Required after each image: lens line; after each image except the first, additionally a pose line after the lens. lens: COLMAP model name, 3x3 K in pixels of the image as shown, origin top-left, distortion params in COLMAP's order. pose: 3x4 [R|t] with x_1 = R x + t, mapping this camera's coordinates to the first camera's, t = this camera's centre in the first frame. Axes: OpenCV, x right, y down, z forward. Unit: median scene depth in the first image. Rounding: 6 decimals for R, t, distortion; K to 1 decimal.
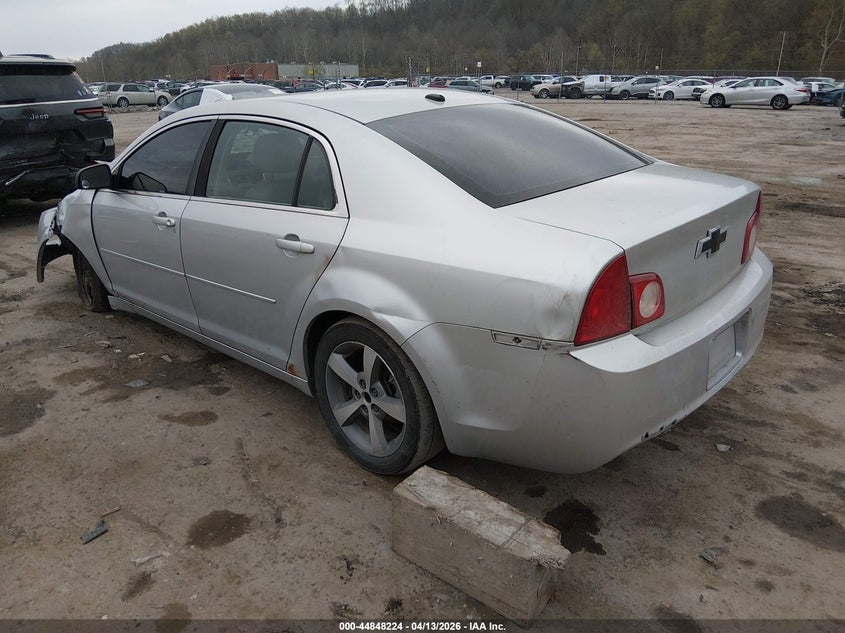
lens RADIAL K [[661.7, 0, 426.7], [0, 661.7, 310.4], [0, 0, 1]] dist [0.062853, -0.111016]
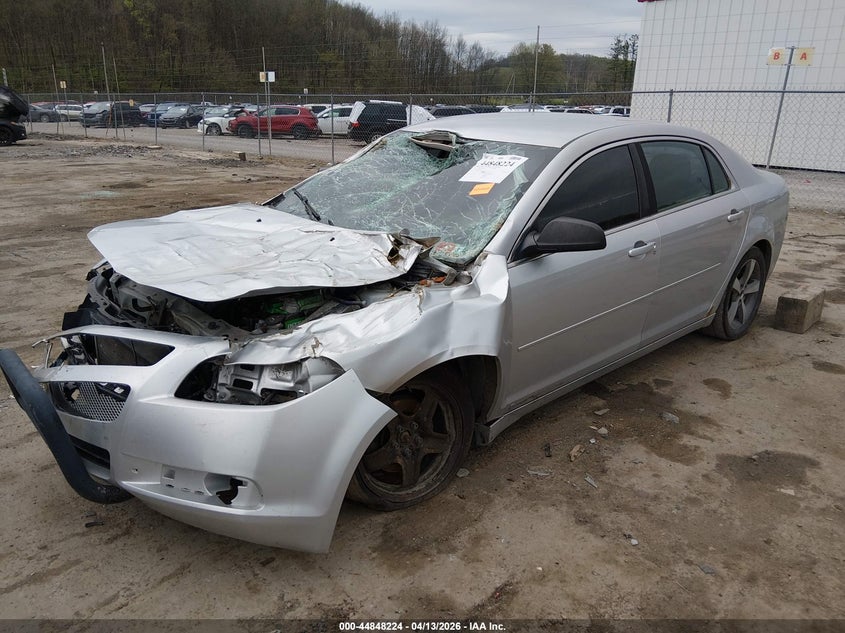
lens RADIAL K [[661.7, 0, 405.5], [0, 661.7, 313.6], [0, 0, 1]] dist [0.062853, -0.111016]
pose [[0.047209, -0.292399, 0.955130, -1.310344], [0.309102, 0.913540, 0.264389, -0.395809], [-0.949857, 0.282751, 0.133508, 1.175495]]
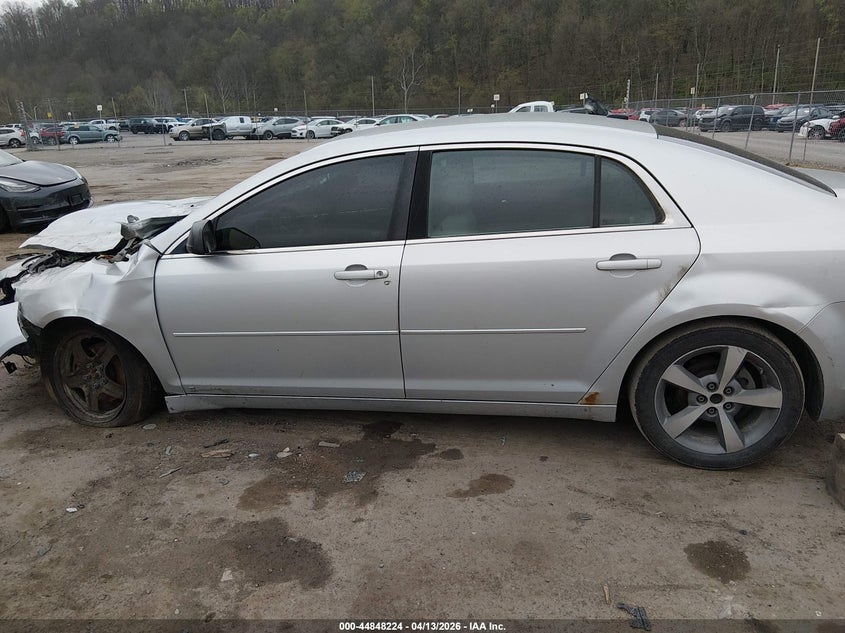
lens RADIAL K [[661.7, 0, 429.8], [0, 661.7, 308.8], [0, 0, 1]] dist [0.062853, -0.111016]
pose [[0.840716, -0.171730, 0.513523, -0.723764], [0.202300, 0.979317, -0.003697, -0.068044], [-0.502267, 0.106994, 0.858068, 0.236263]]
